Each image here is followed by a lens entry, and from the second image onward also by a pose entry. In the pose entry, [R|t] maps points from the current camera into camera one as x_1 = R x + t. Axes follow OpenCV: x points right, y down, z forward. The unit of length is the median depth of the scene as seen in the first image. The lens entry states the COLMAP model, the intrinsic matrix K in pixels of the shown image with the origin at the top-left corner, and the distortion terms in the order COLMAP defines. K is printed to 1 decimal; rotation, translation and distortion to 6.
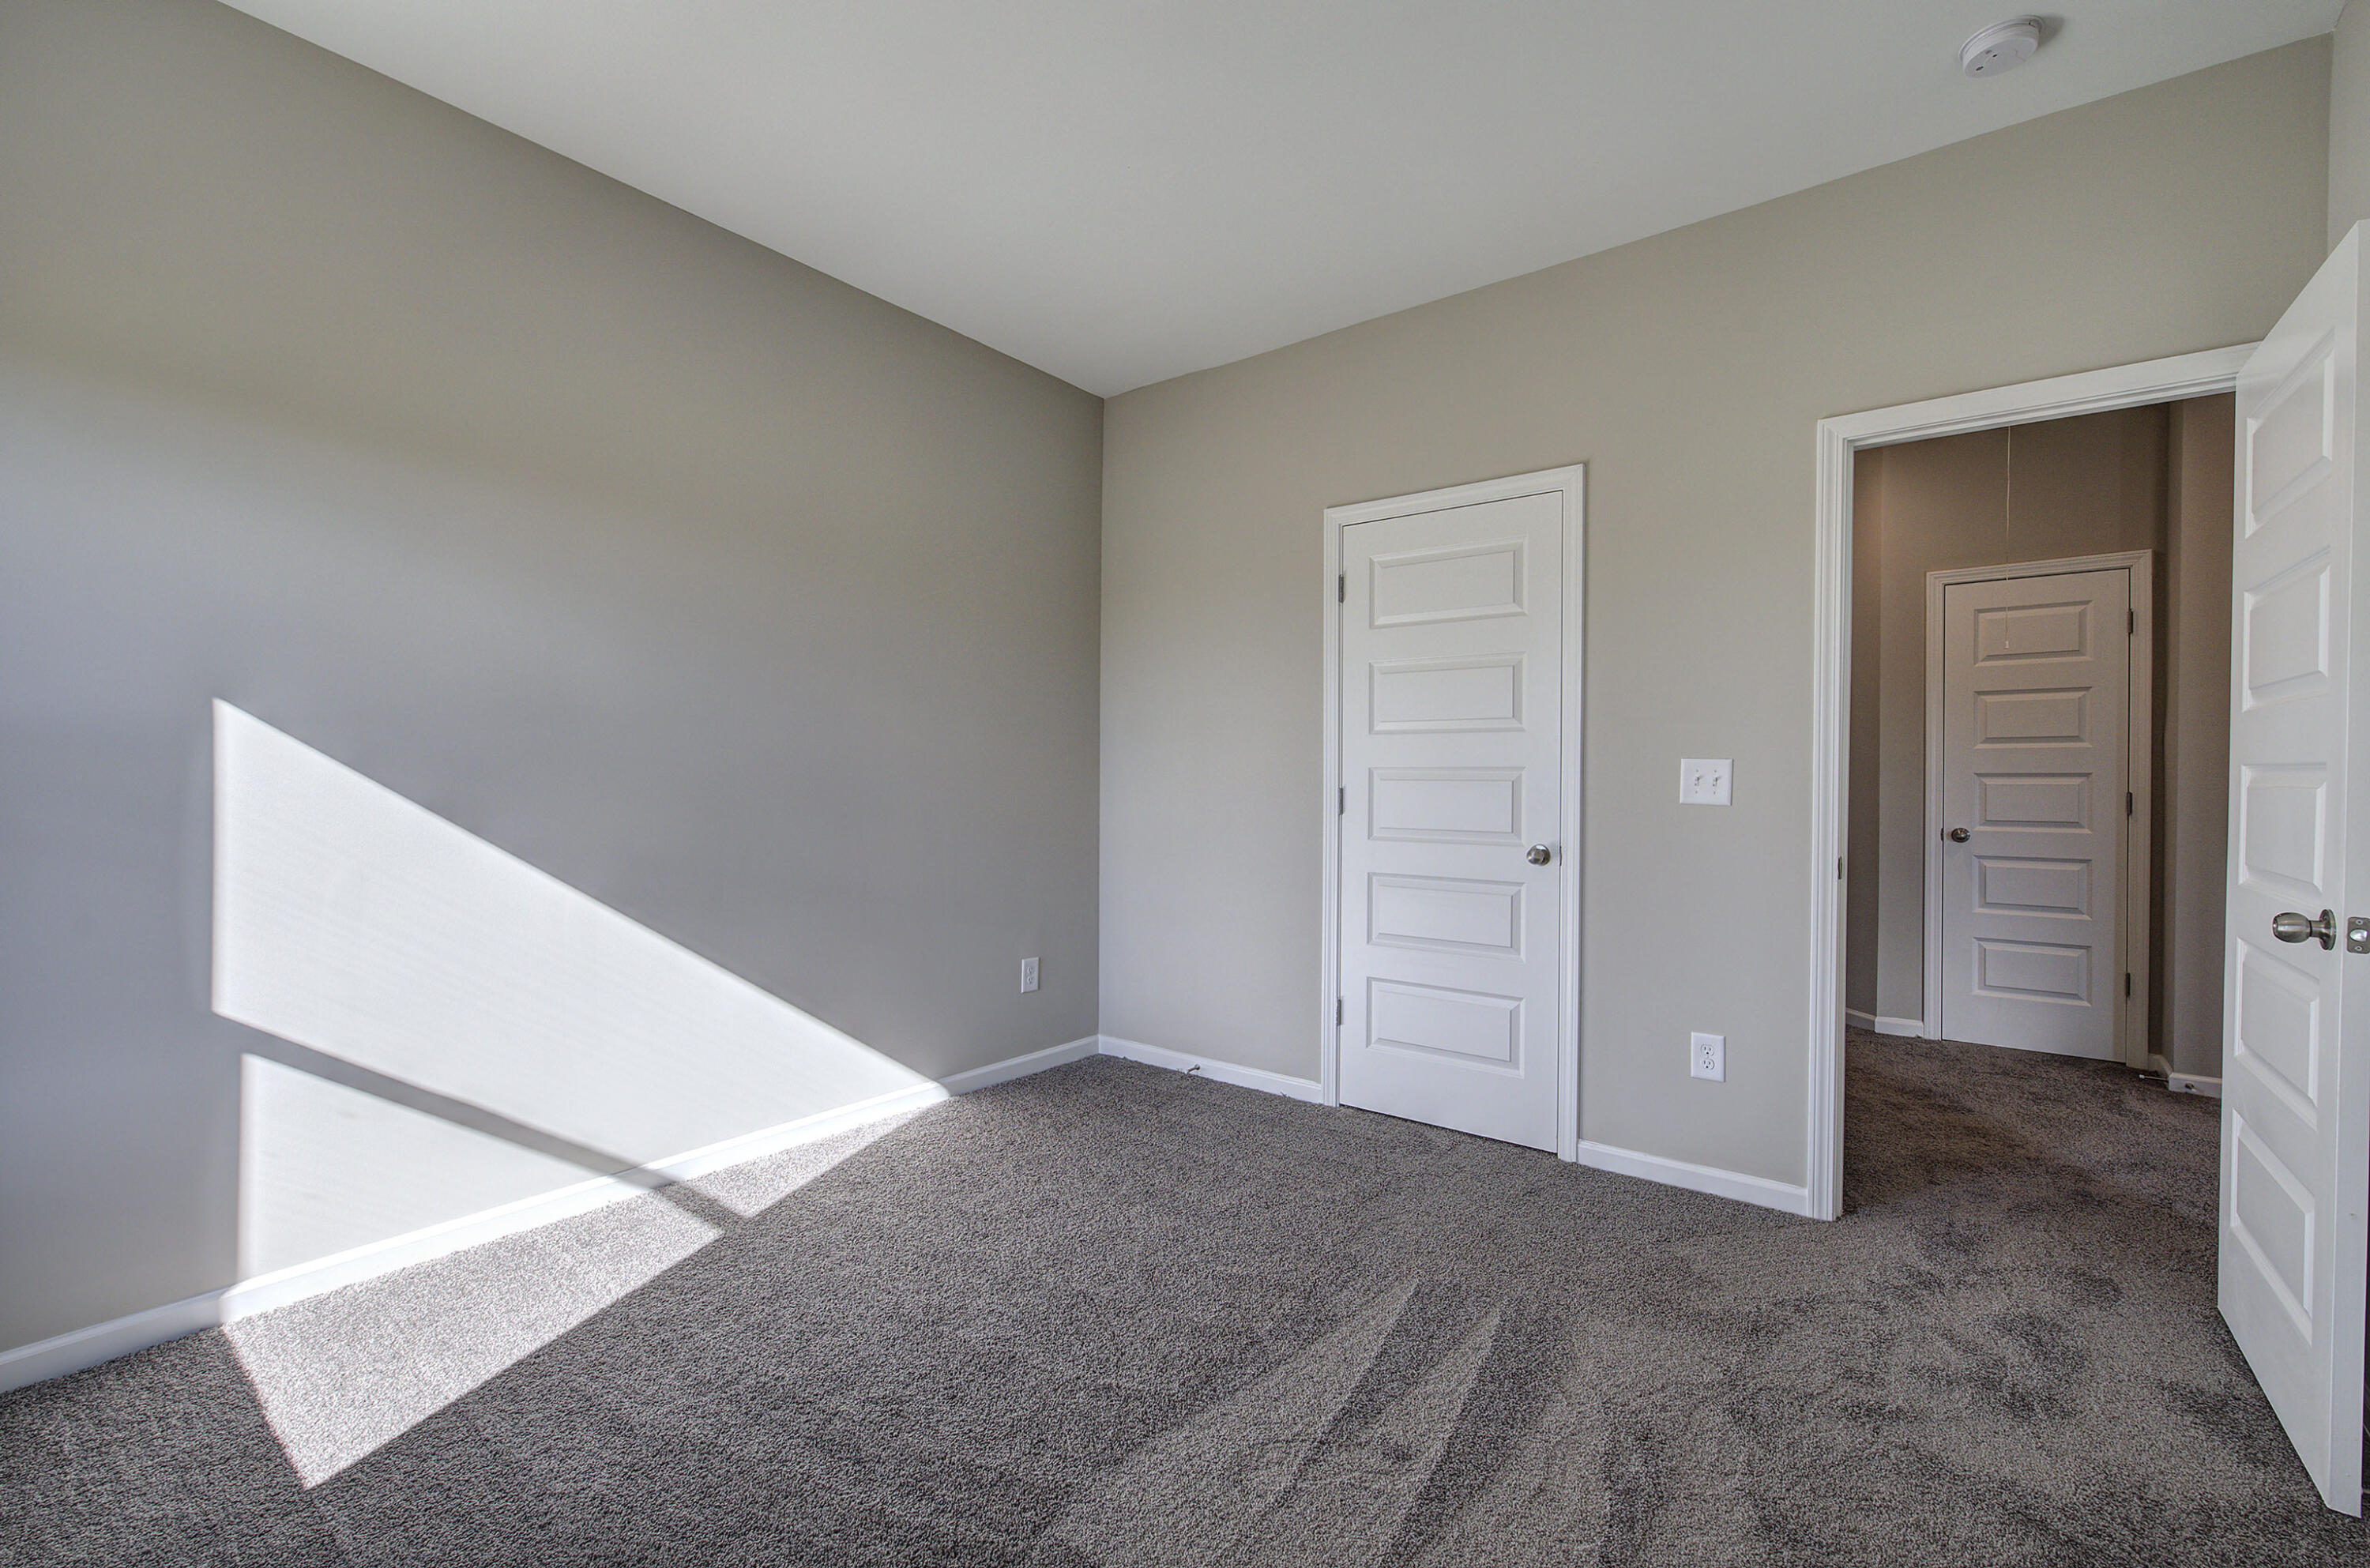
lens RADIAL K [[1000.8, 0, 1189.9], [0, 1000.8, 779.4], [0, 0, 1]] dist [-0.003669, -0.000207]
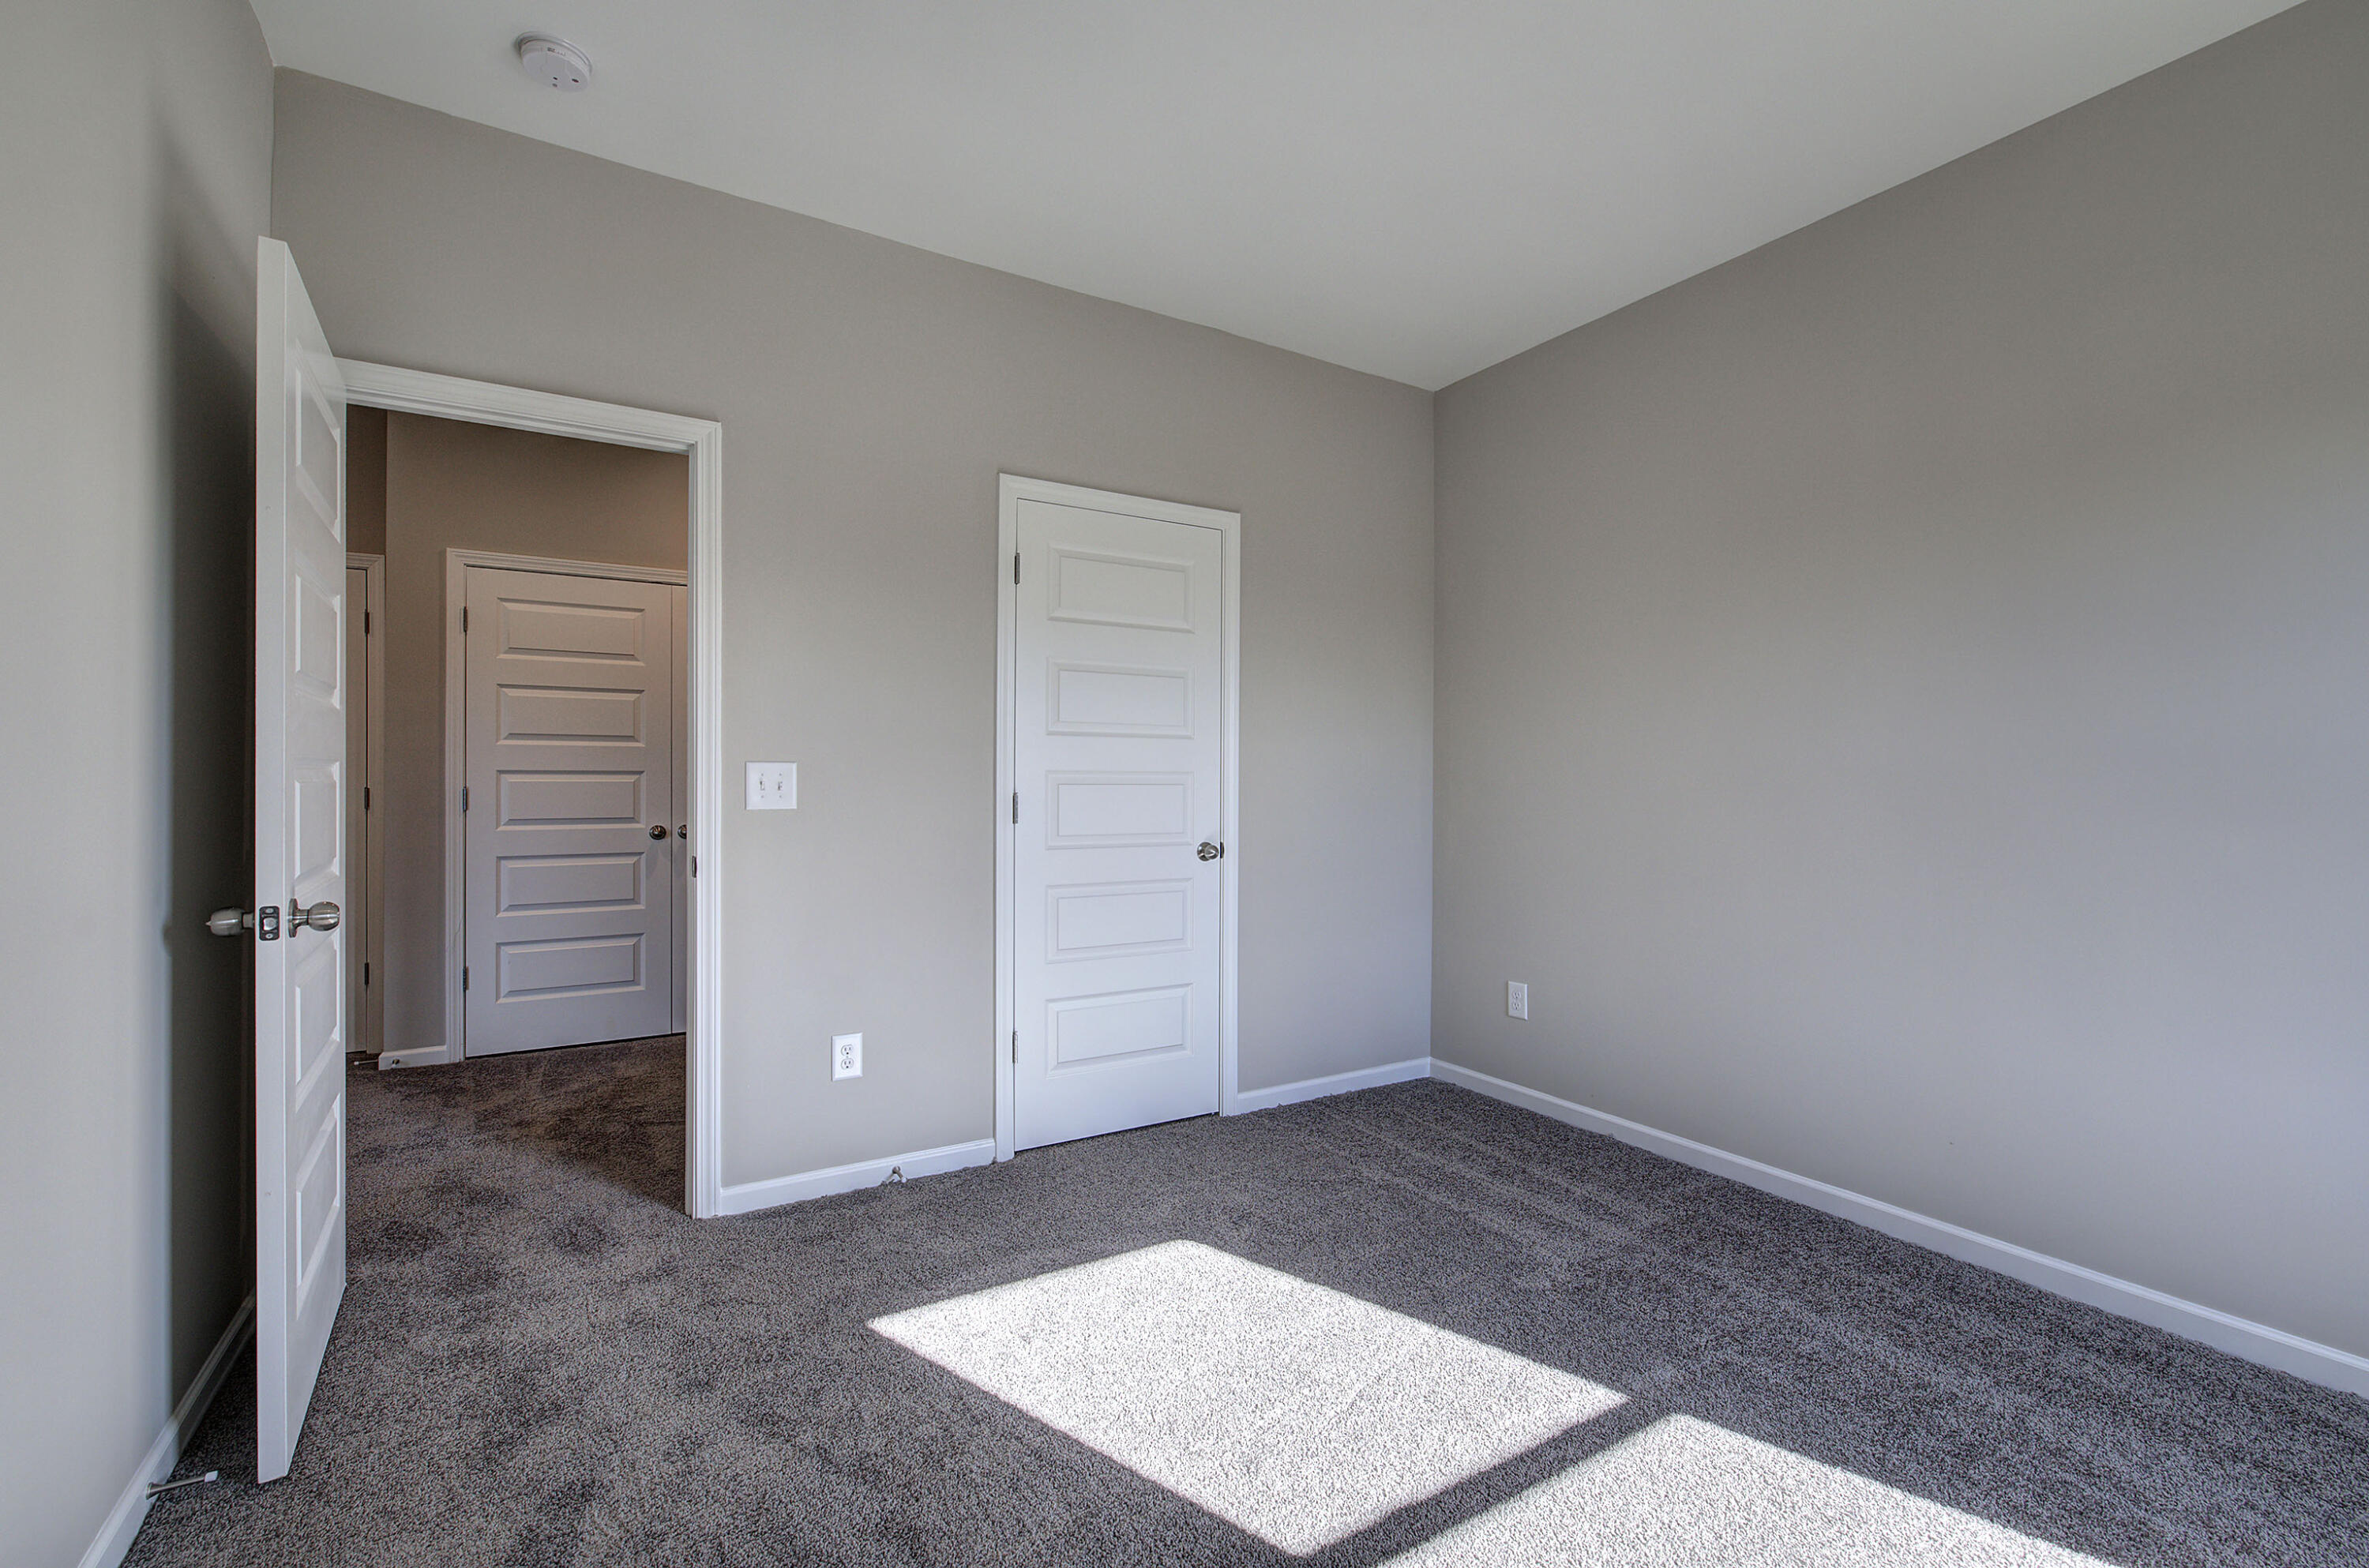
lens RADIAL K [[1000.3, 0, 1199.0], [0, 1000.3, 792.4], [0, 0, 1]] dist [-0.003669, -0.000207]
pose [[0.376783, -0.001866, 0.926300, -0.845183], [0.008552, 0.999962, -0.001465, 0.013869], [-0.926262, 0.008473, 0.376785, 0.717850]]
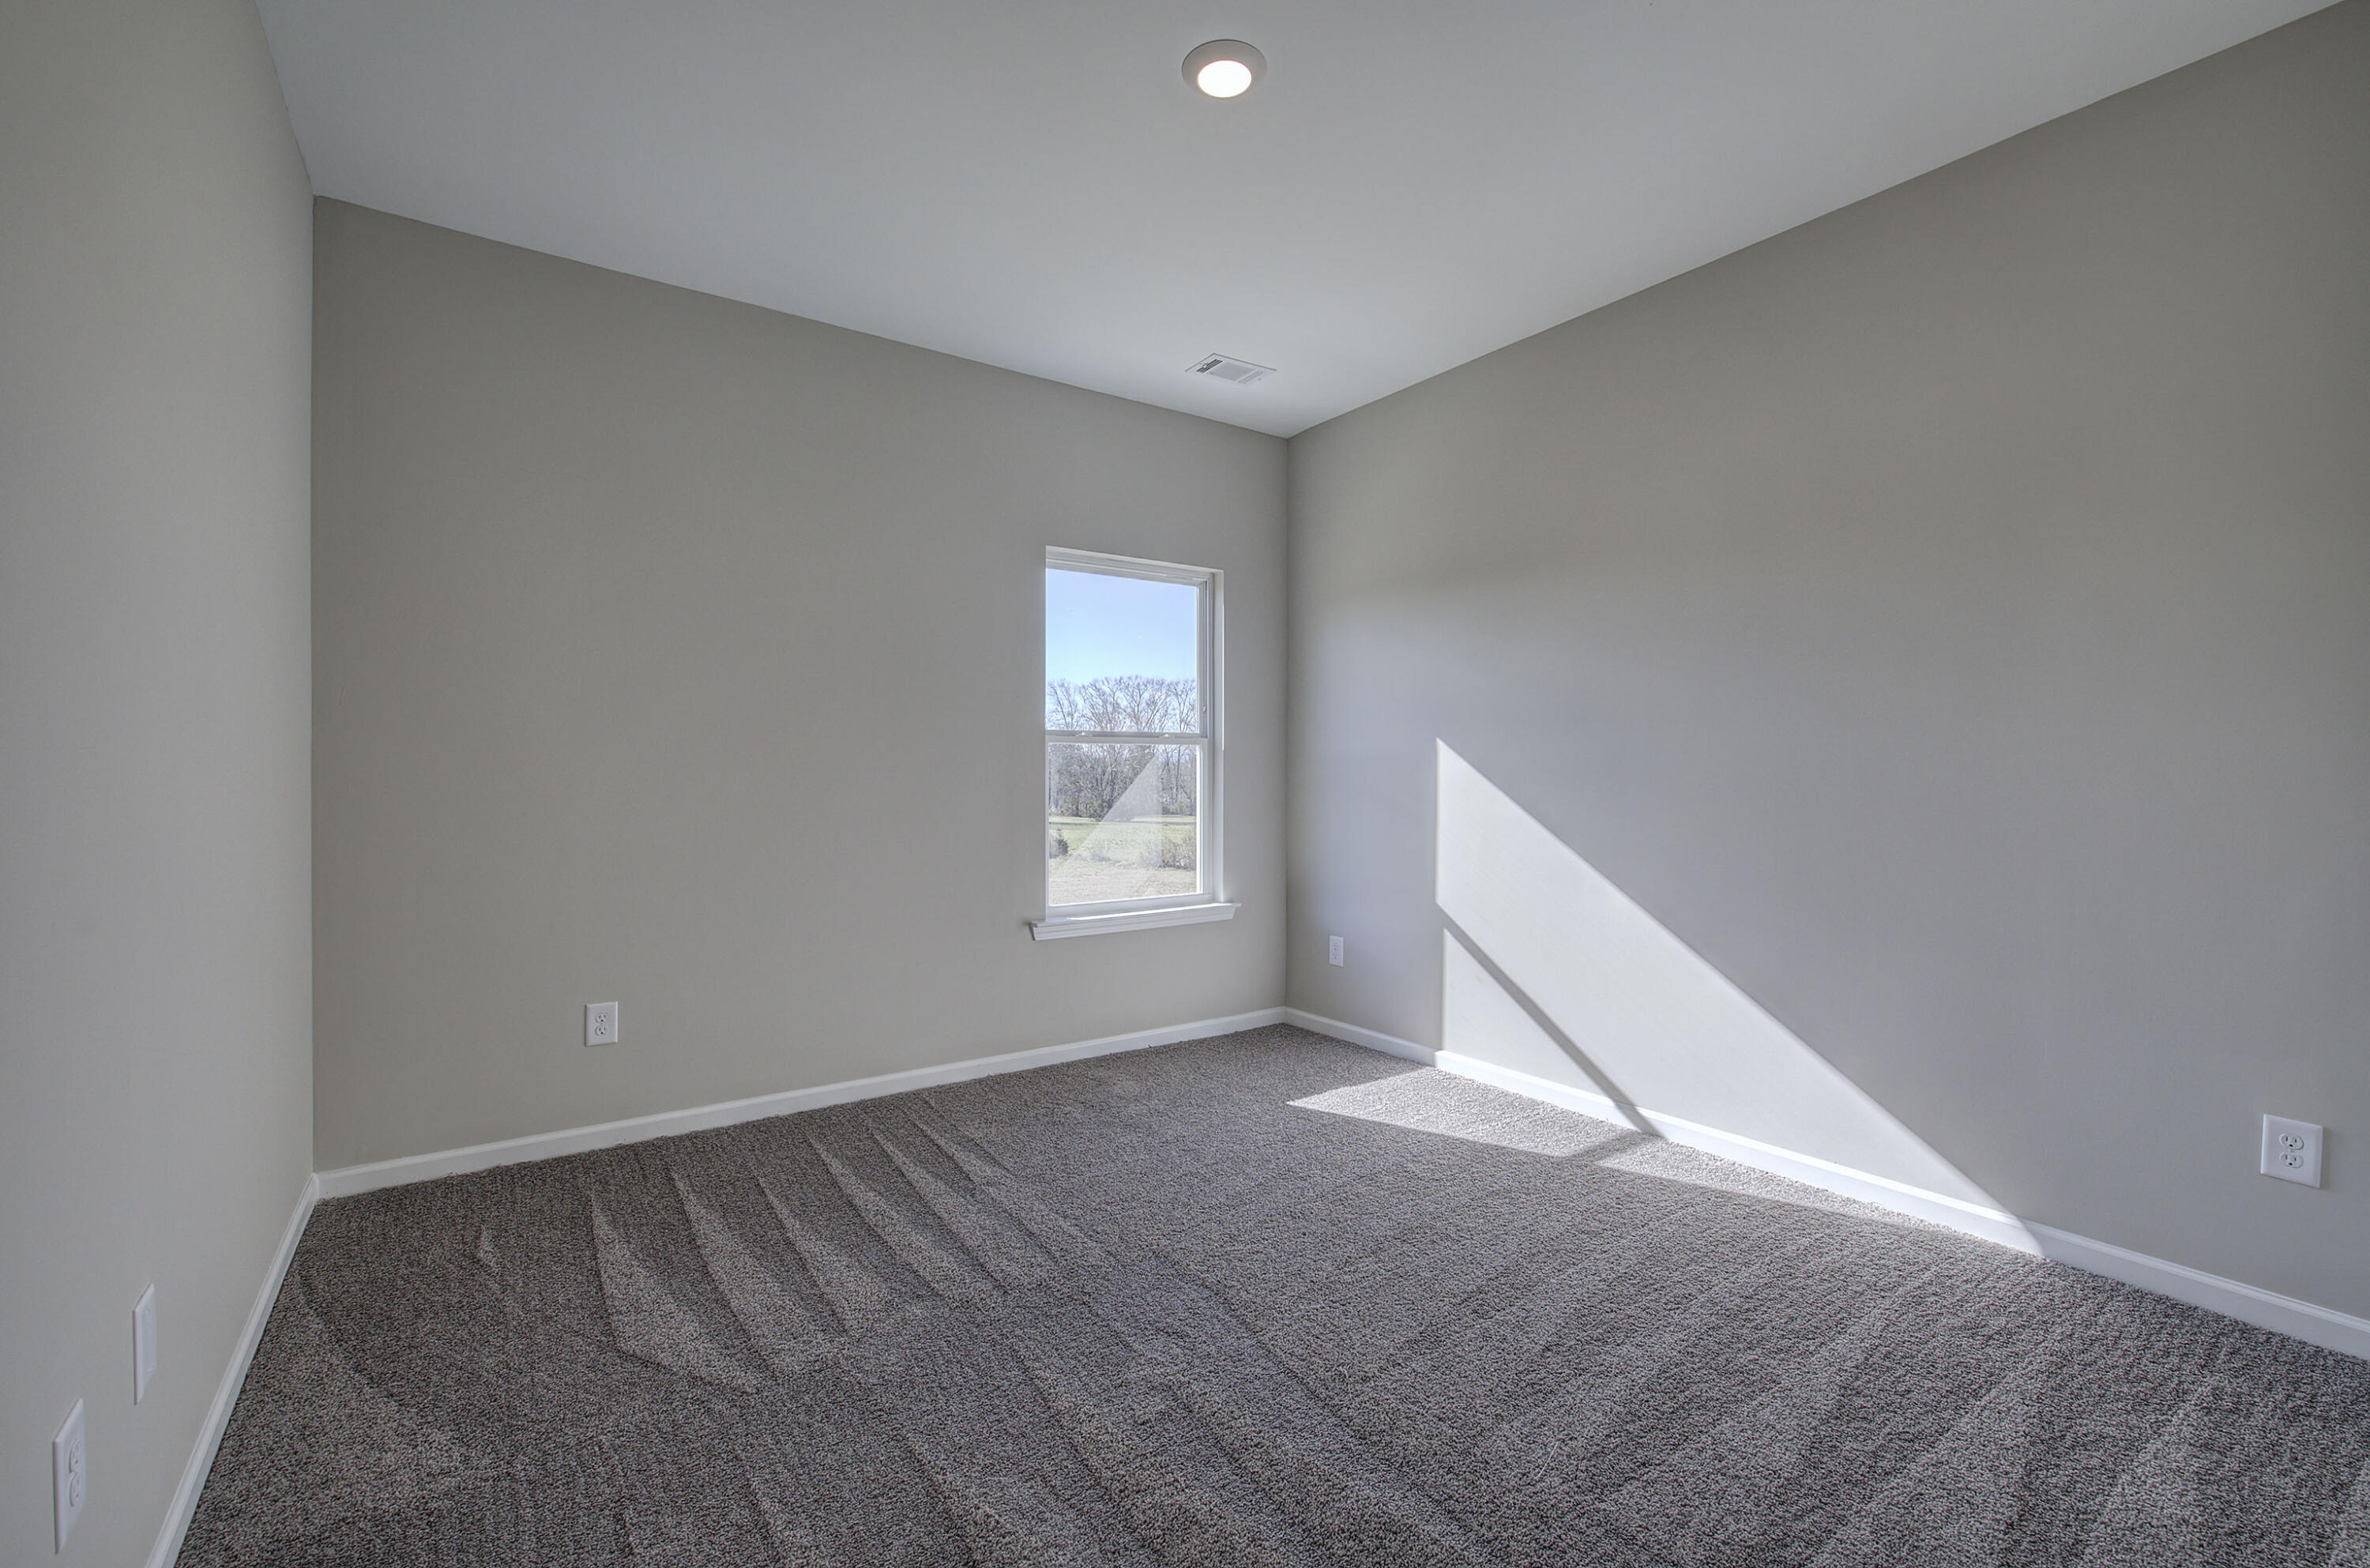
lens RADIAL K [[1000.8, 0, 1179.3], [0, 1000.8, 787.7], [0, 0, 1]] dist [-0.003669, -0.000207]
pose [[-0.319520, 0.006717, -0.947556, 0.566328], [0.000578, 0.999976, 0.006894, -0.001650], [0.947579, 0.001655, -0.319516, 0.649665]]
